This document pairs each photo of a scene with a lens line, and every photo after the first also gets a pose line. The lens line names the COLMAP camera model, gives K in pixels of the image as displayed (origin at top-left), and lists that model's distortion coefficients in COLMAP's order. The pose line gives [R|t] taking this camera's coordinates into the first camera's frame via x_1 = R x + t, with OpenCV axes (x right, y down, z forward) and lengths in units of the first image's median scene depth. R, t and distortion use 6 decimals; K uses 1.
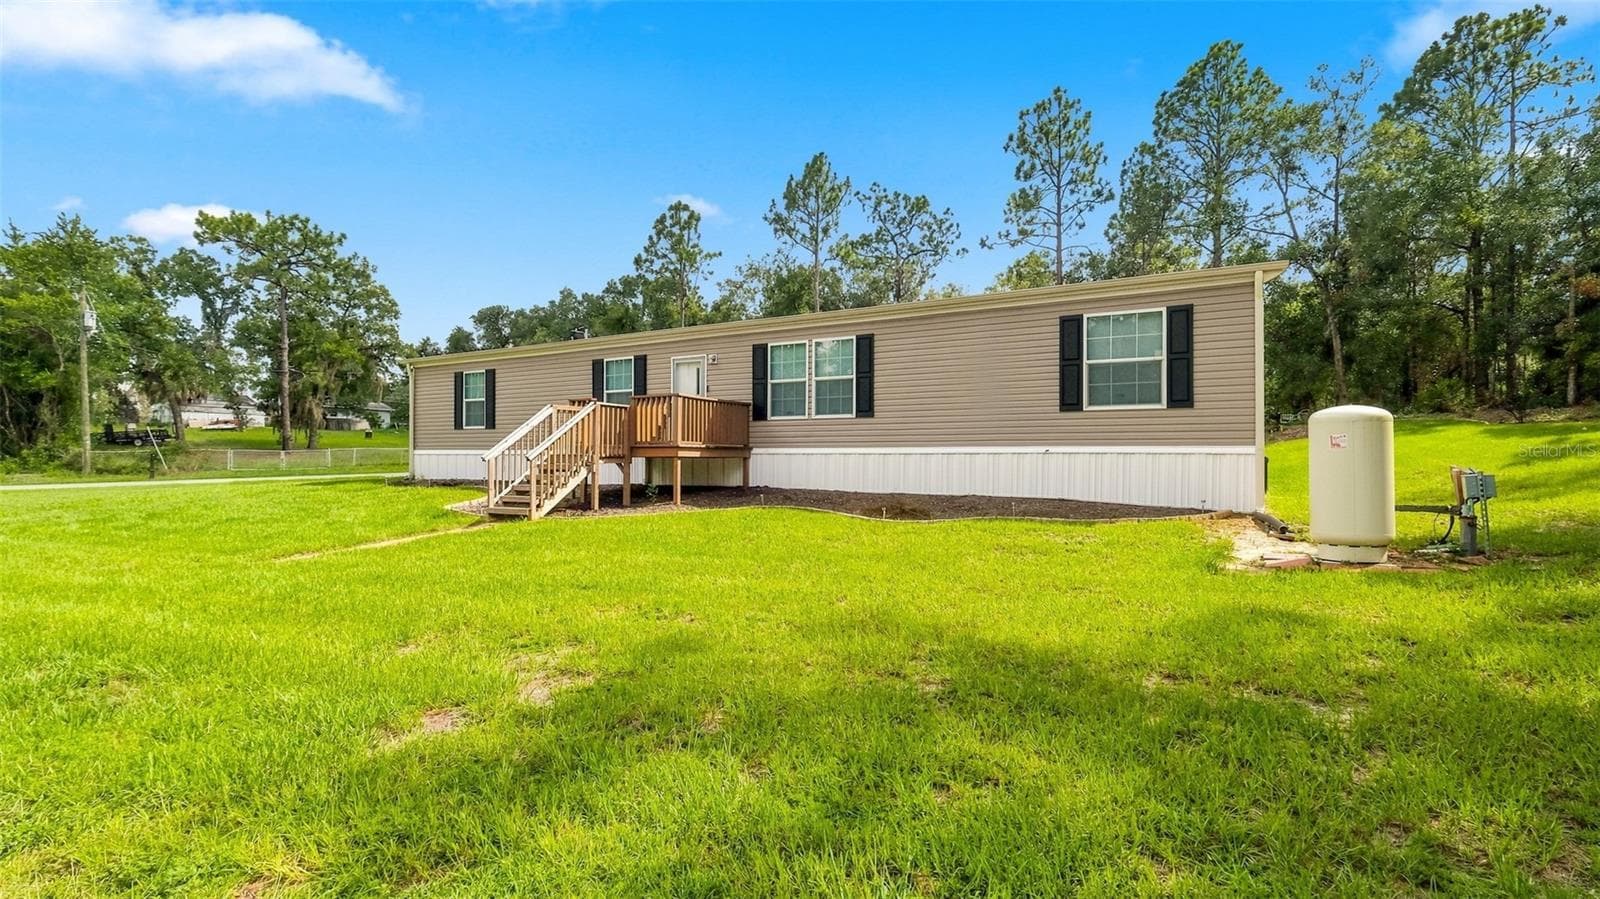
lens RADIAL K [[724.9, 0, 782.9], [0, 724.9, 456.0], [0, 0, 1]] dist [-0.001828, 0.001450]
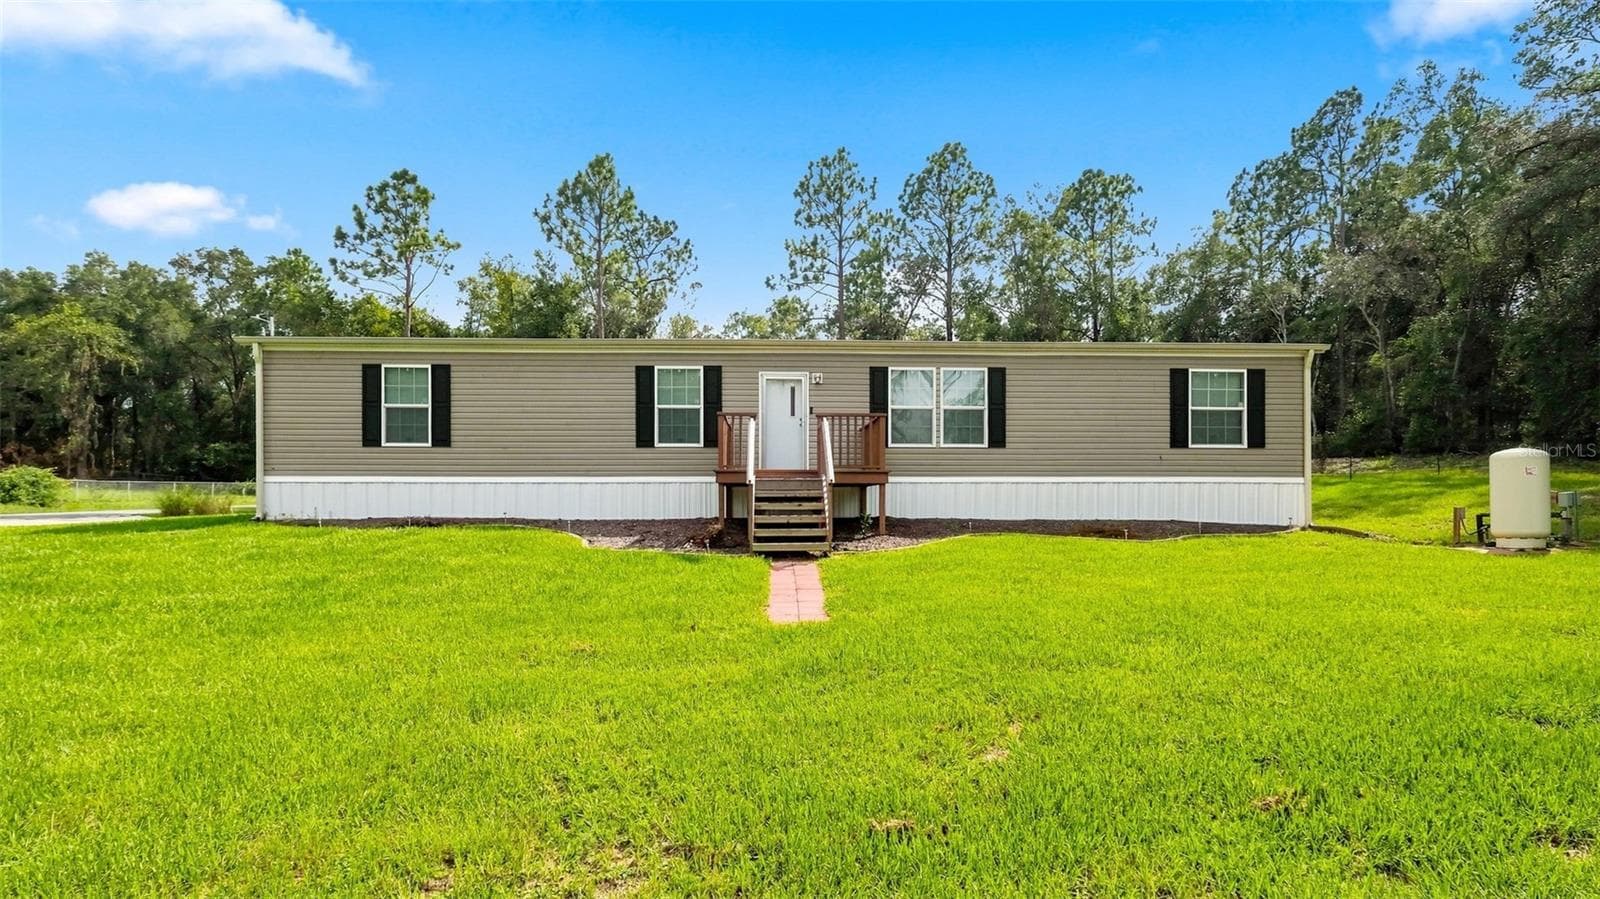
lens RADIAL K [[724.9, 0, 802.6], [0, 724.9, 522.4], [0, 0, 1]] dist [-0.001828, 0.001450]
pose [[0.845690, -0.021395, 0.533246, -0.295042], [-0.000184, 0.999184, 0.040380, 0.005063], [-0.533675, -0.034247, 0.844996, 0.117208]]
